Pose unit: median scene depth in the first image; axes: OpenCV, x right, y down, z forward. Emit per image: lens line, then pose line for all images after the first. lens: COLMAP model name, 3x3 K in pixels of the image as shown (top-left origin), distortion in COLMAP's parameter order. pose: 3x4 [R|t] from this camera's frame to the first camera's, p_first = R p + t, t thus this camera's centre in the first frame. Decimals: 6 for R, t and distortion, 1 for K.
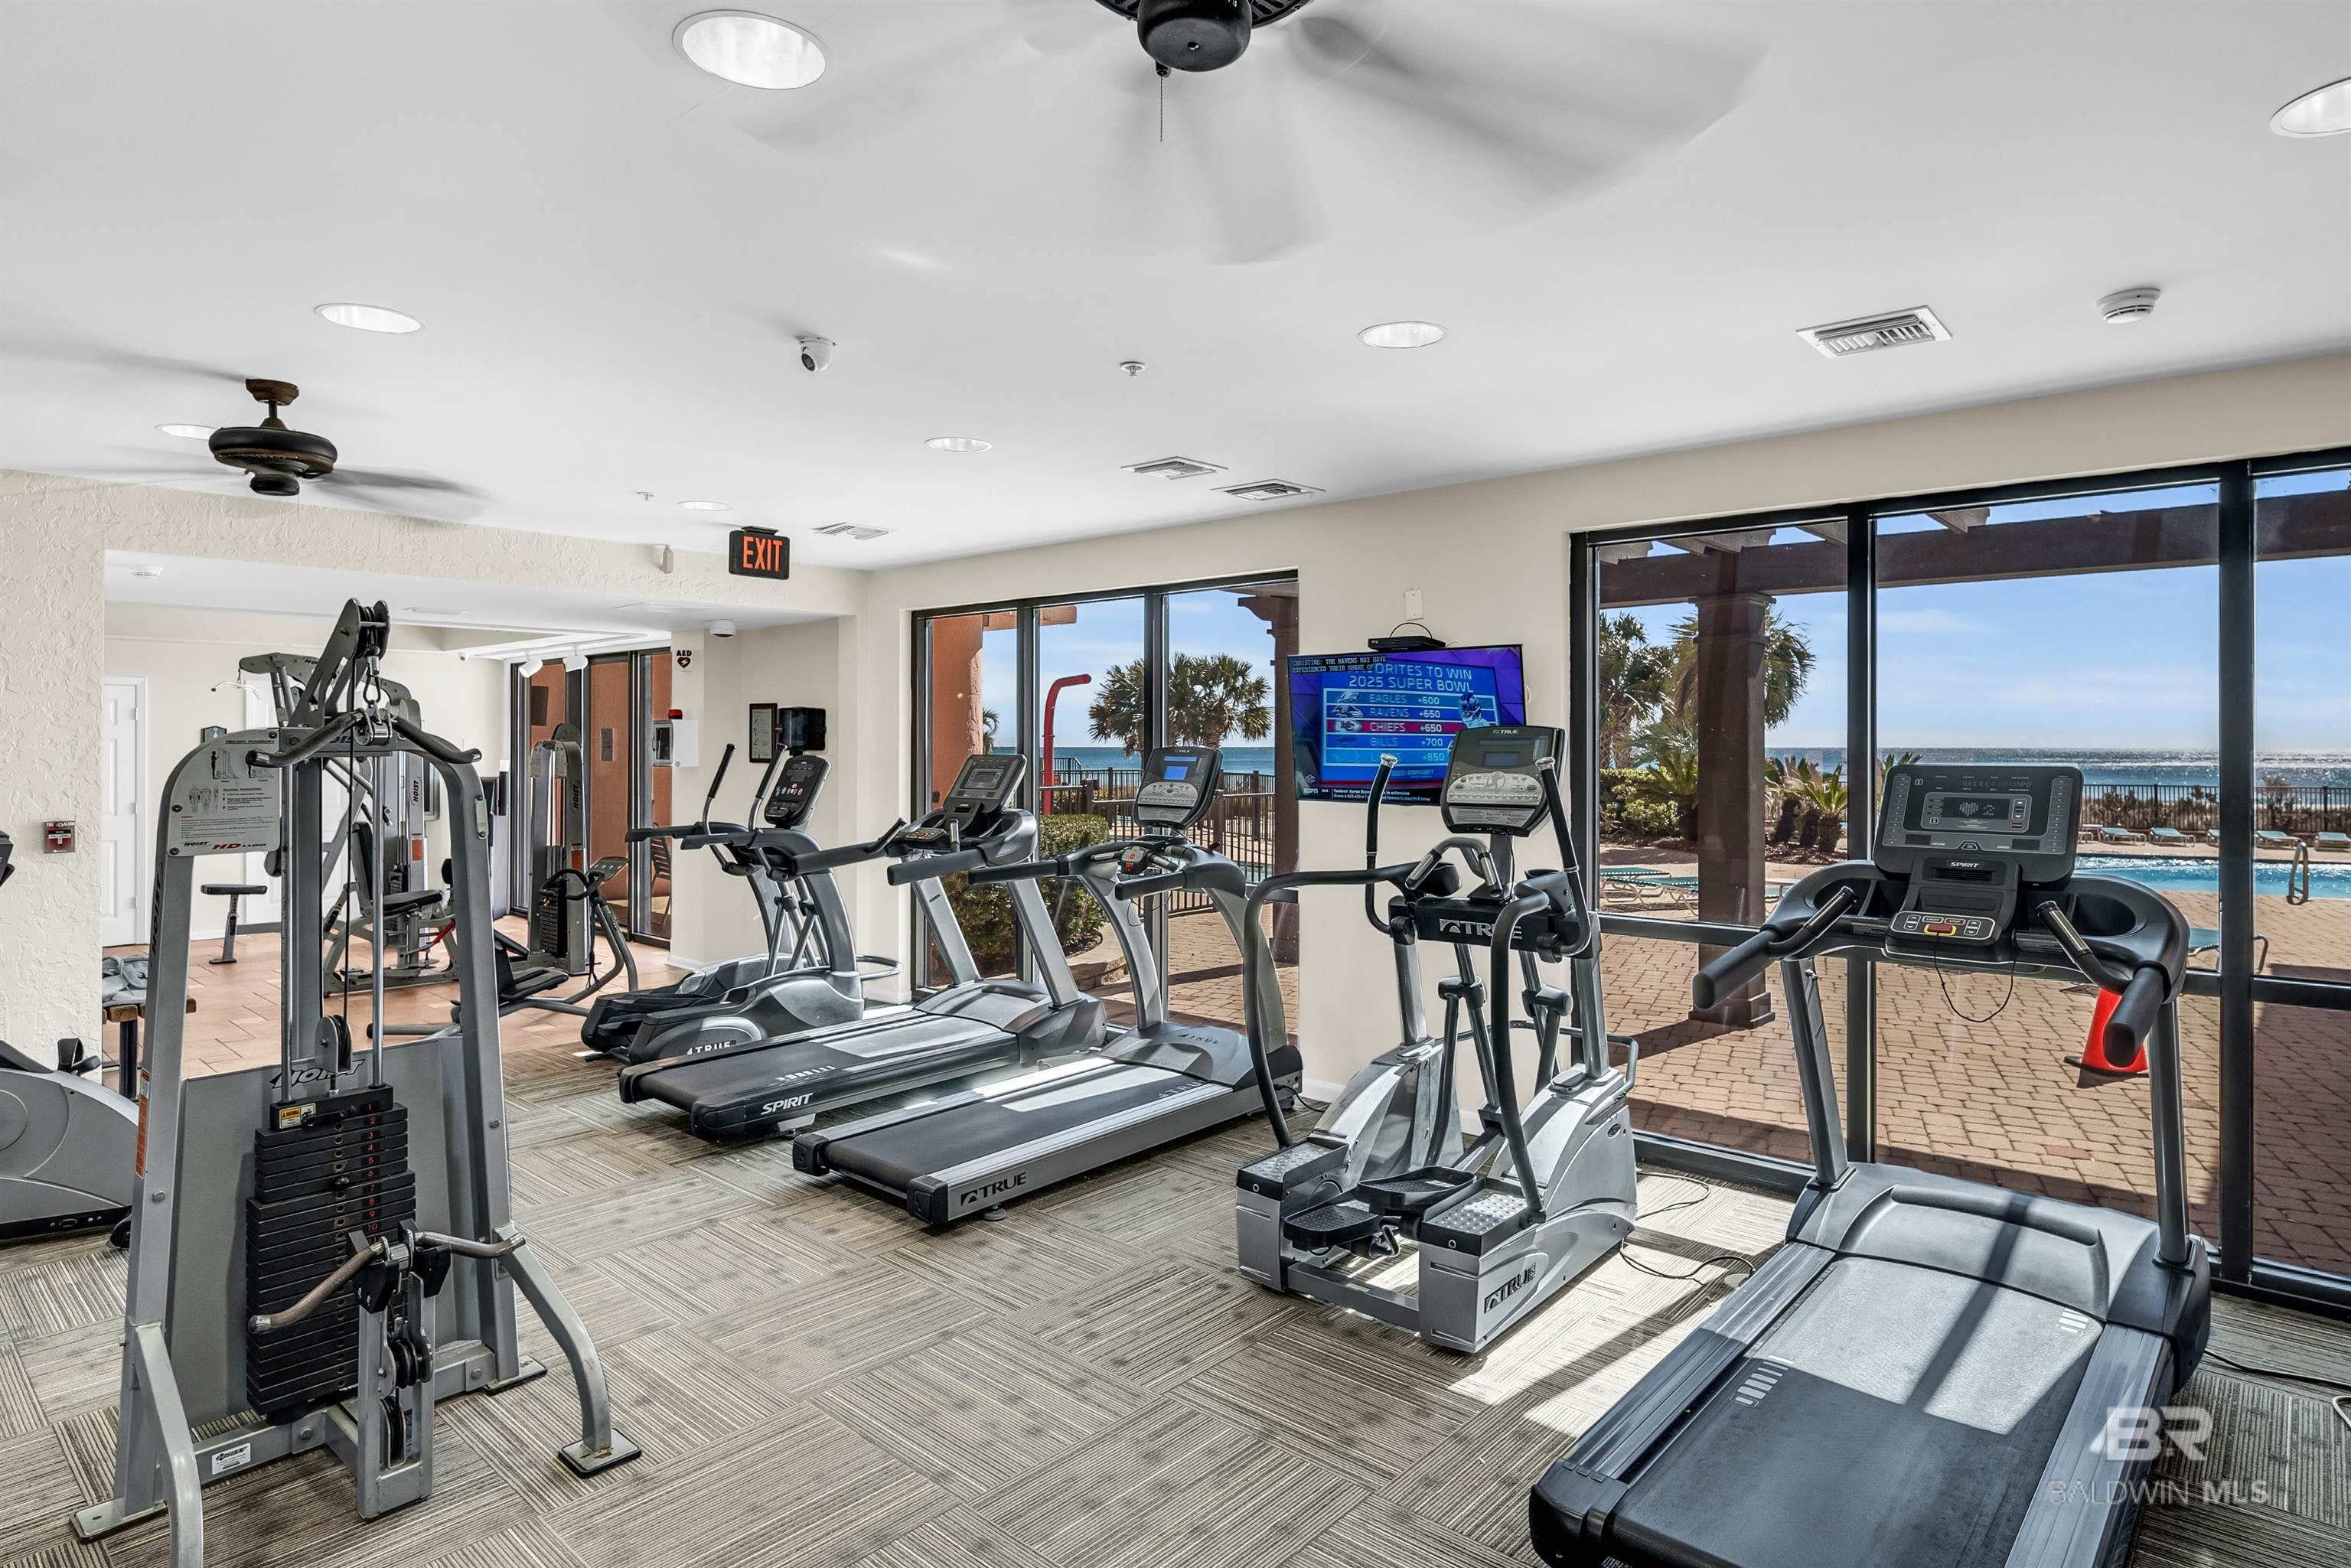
lens RADIAL K [[1267.2, 0, 1176.9], [0, 1267.2, 755.1], [0, 0, 1]] dist [-0.000110, 0.000532]
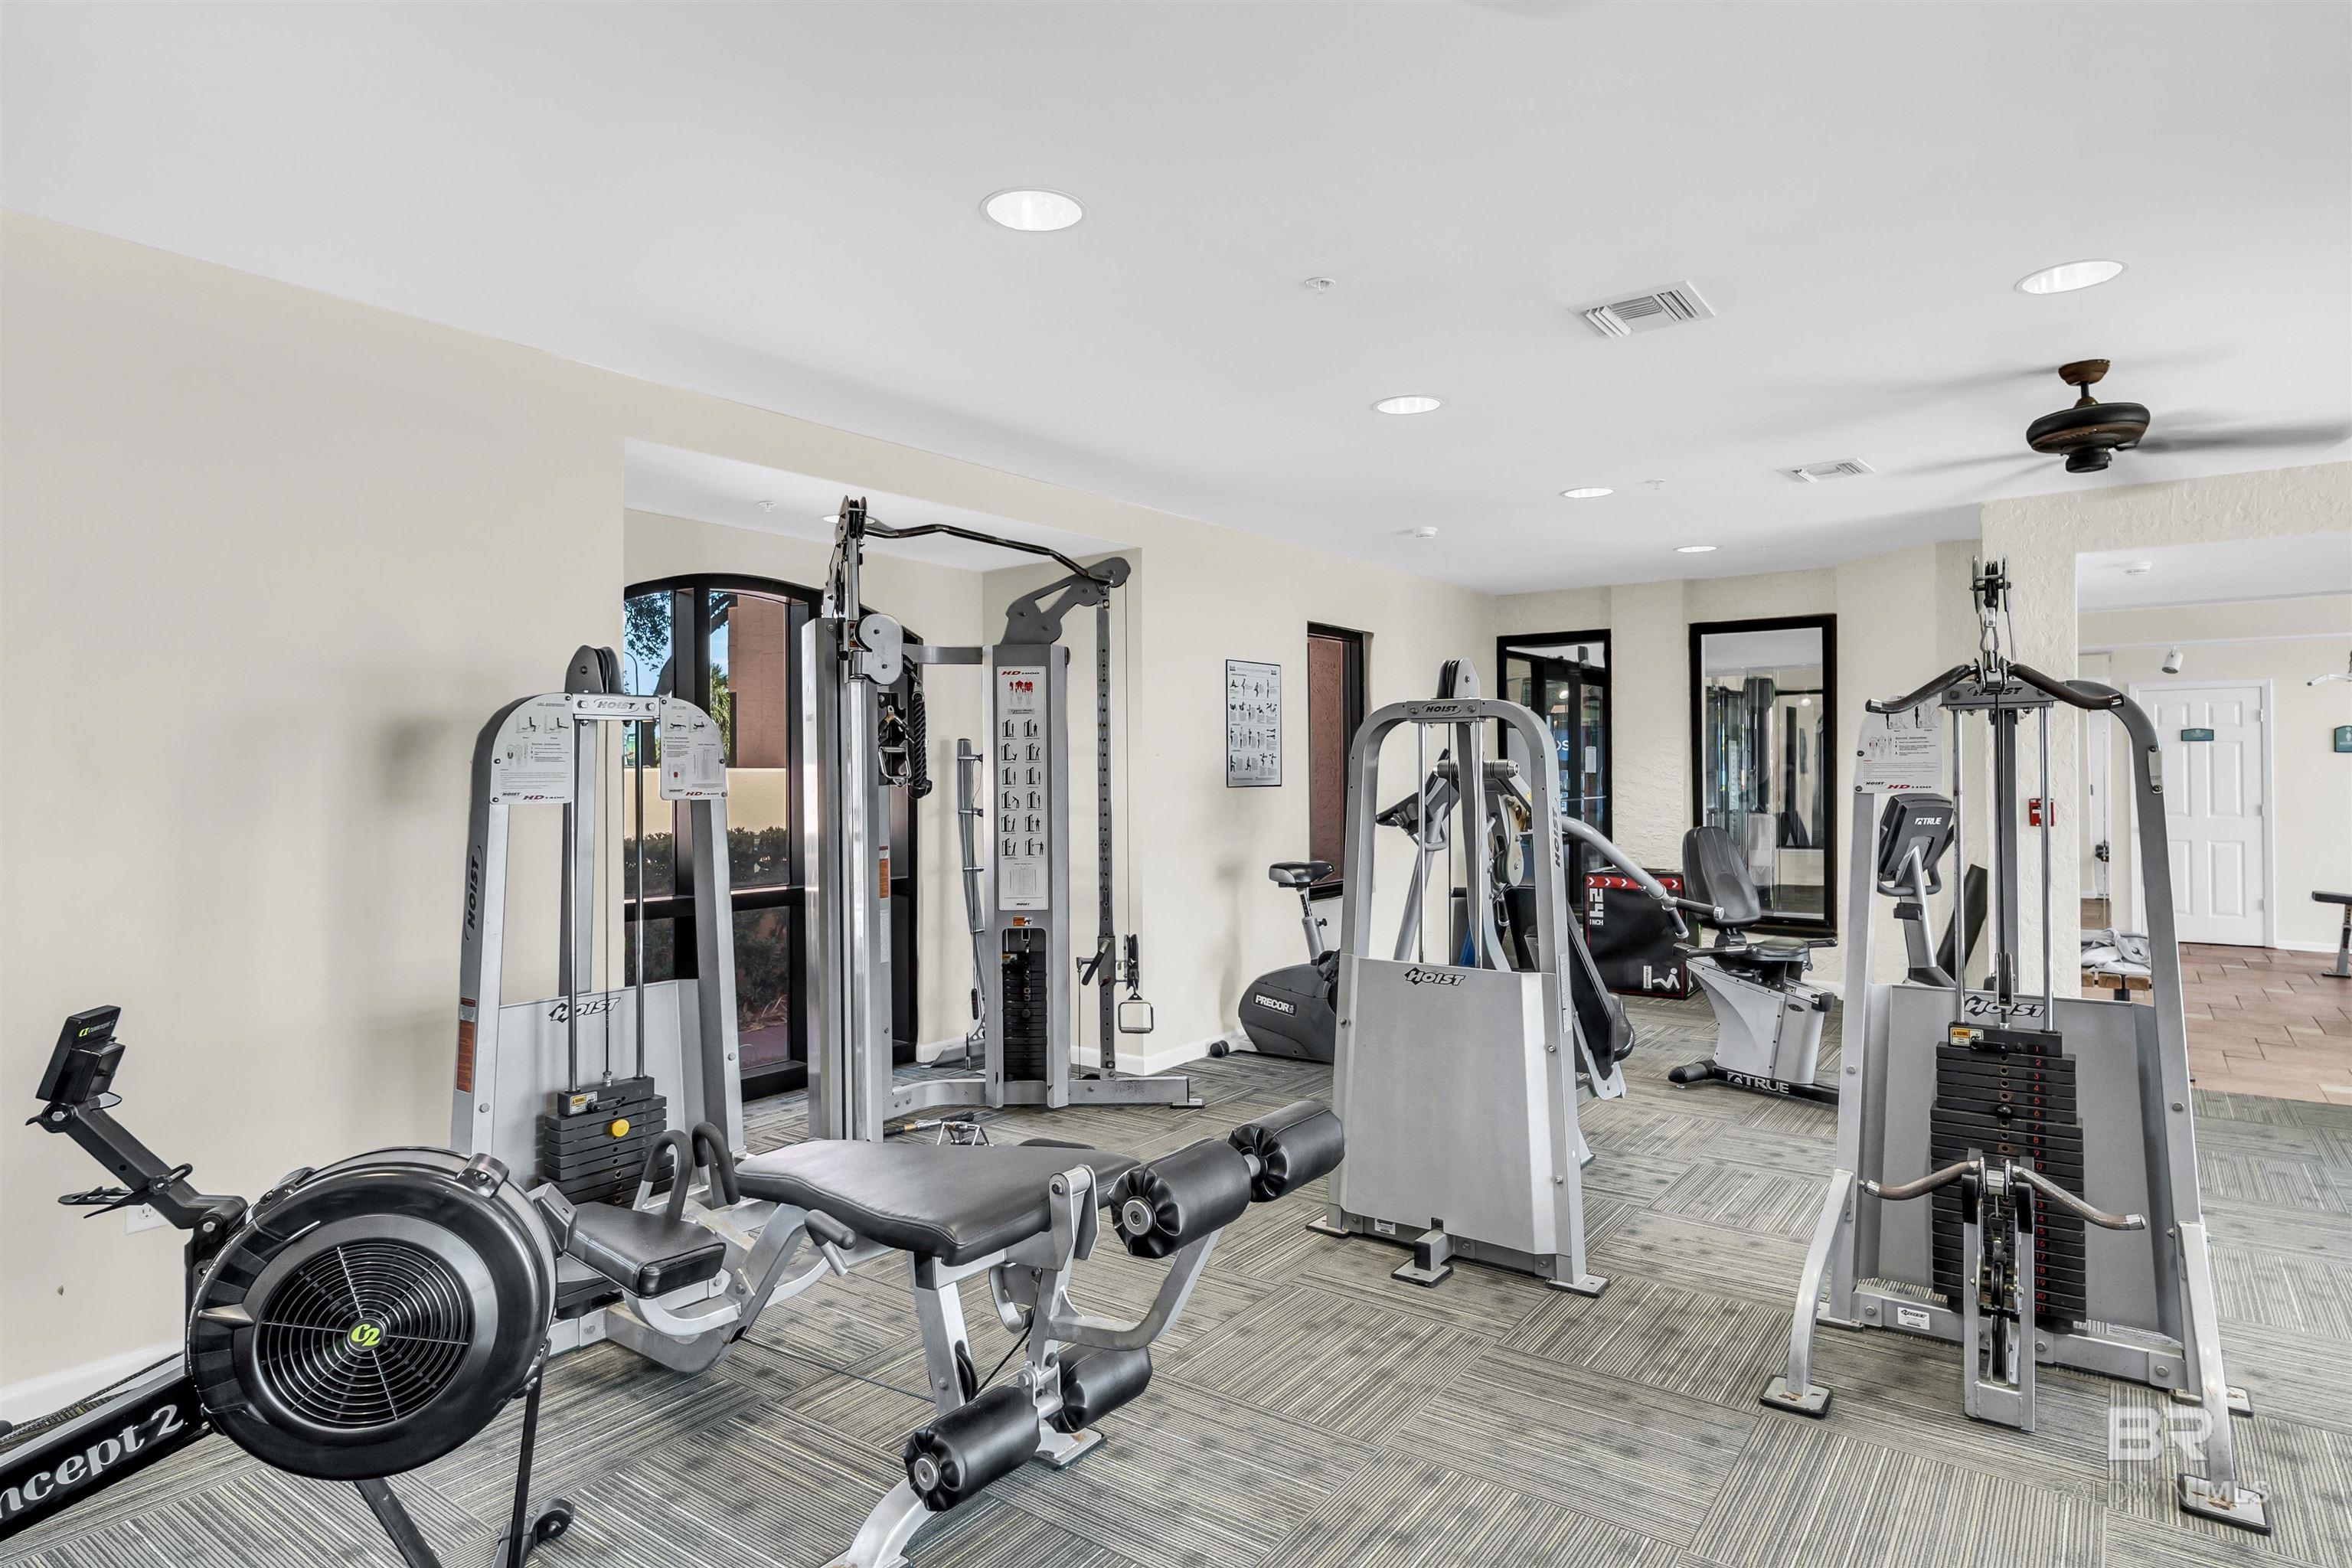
lens RADIAL K [[1275.8, 0, 1186.2], [0, 1275.8, 774.3], [0, 0, 1]] dist [0.022486, -0.020230]
pose [[0.097777, -0.000261, -0.995208, 0.313694], [-0.002980, 0.999995, -0.000555, 0.054069], [0.995204, 0.003020, 0.097775, 0.198069]]
